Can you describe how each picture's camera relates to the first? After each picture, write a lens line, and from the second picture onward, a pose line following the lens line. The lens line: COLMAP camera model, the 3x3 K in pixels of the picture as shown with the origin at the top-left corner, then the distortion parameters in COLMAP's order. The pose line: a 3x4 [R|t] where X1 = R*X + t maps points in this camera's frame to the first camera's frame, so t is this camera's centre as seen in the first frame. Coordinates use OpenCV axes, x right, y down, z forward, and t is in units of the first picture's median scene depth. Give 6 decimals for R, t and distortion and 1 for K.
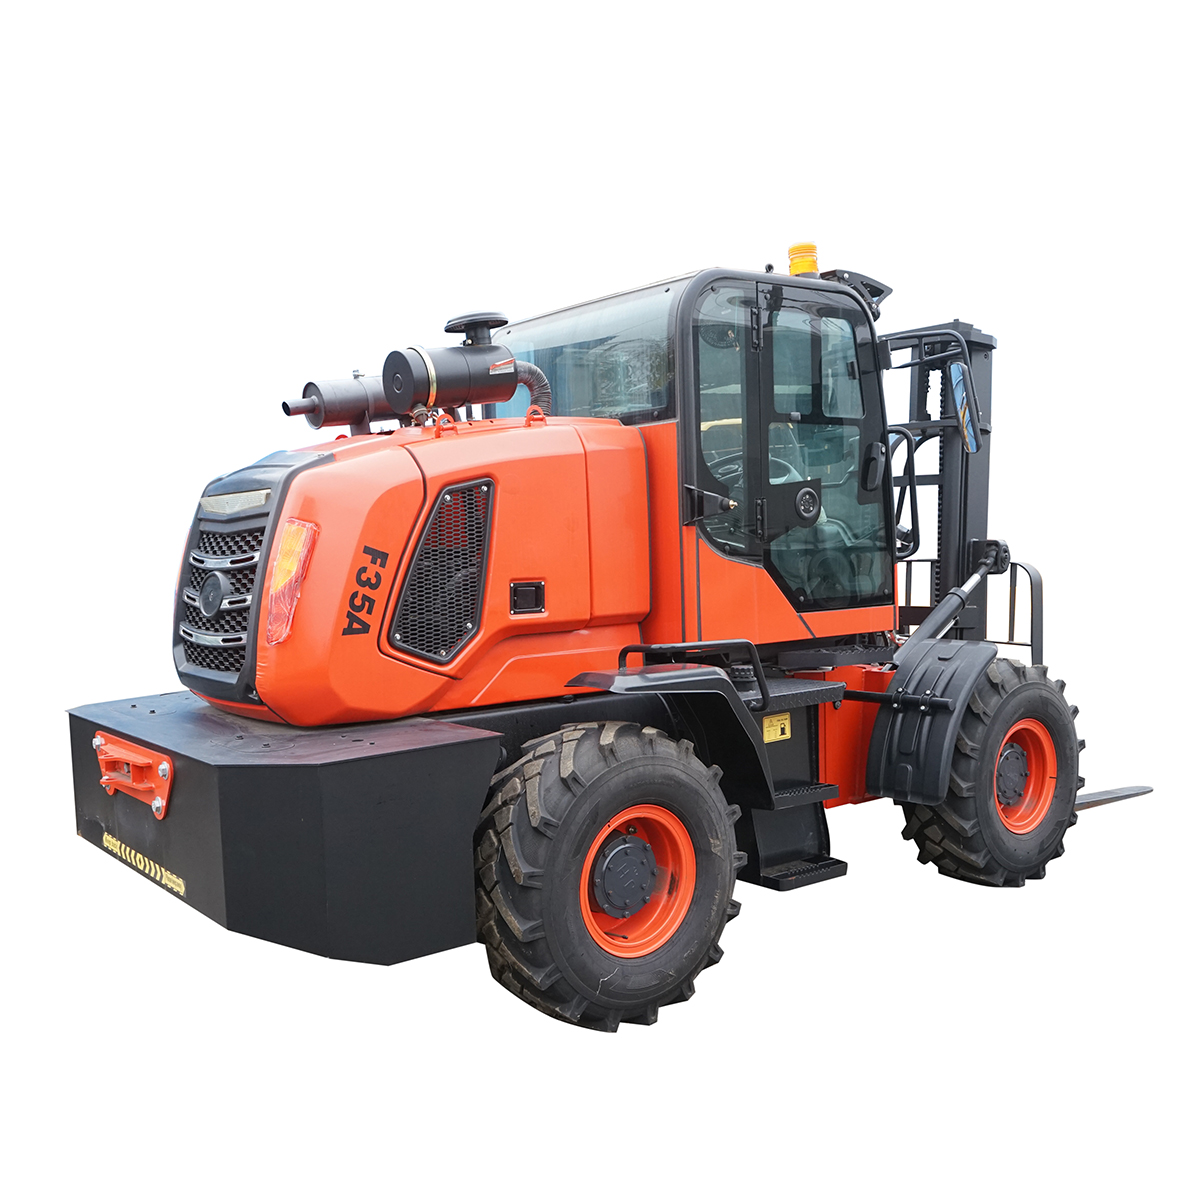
lens RADIAL K [[1353.0, 0, 648.3], [0, 1353.0, 602.1], [0, 0, 1]] dist [-0.173034, 0.455619]
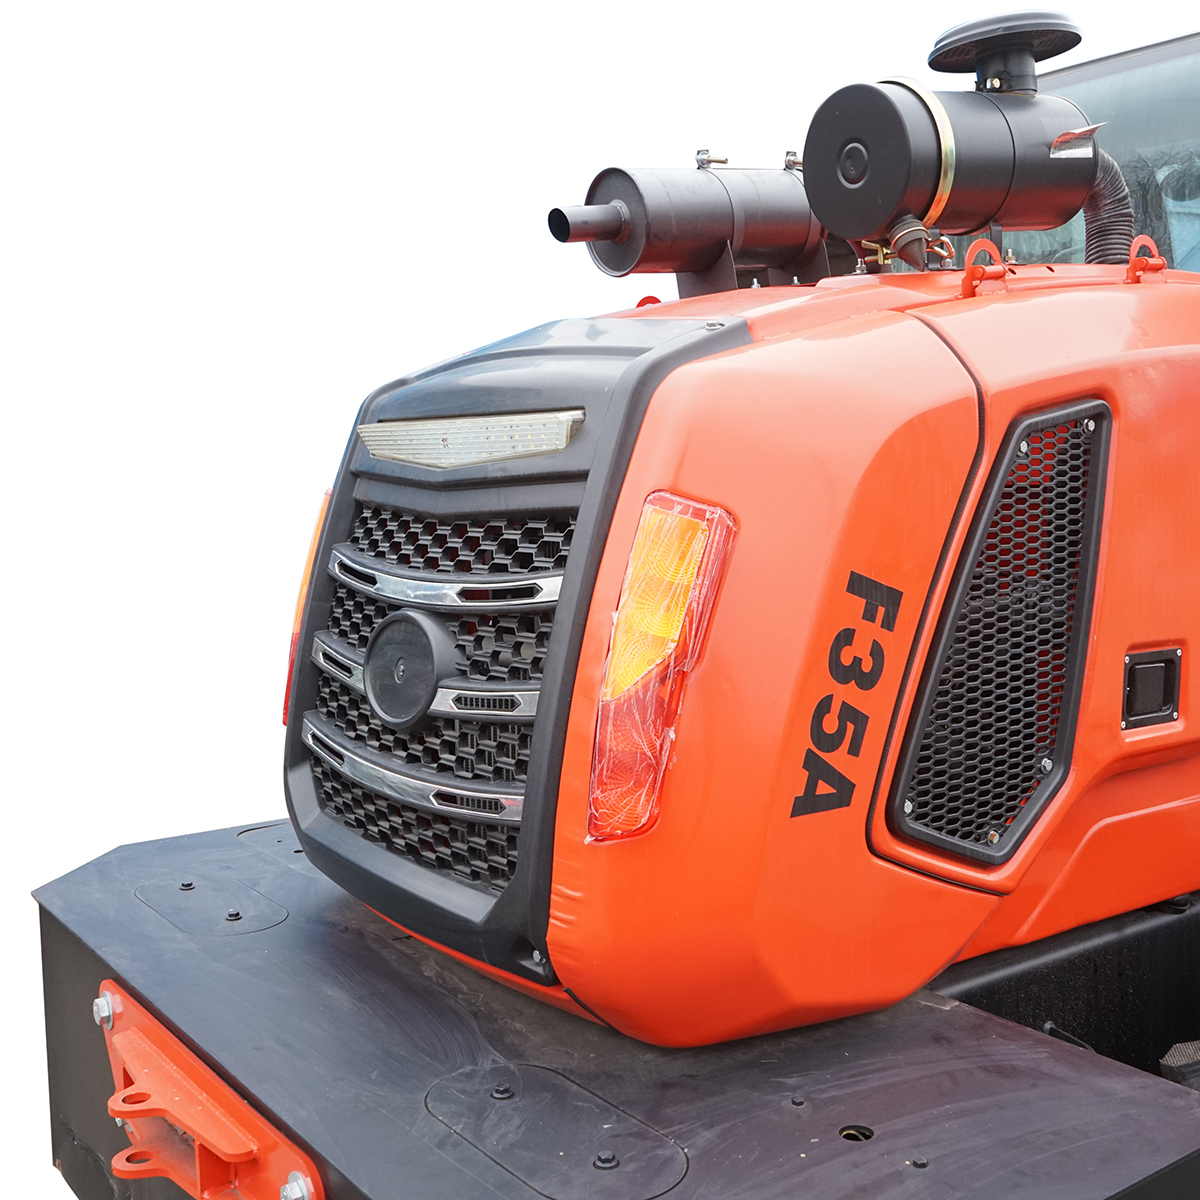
lens RADIAL K [[1294.1, 0, 601.6], [0, 1294.1, 534.0], [0, 0, 1]] dist [-0.010697, 0.022610]
pose [[0.999405, 0.029434, -0.017997, -0.262868], [-0.029271, 0.999529, 0.009229, -0.051558], [0.018260, -0.008697, 0.999795, 0.616579]]
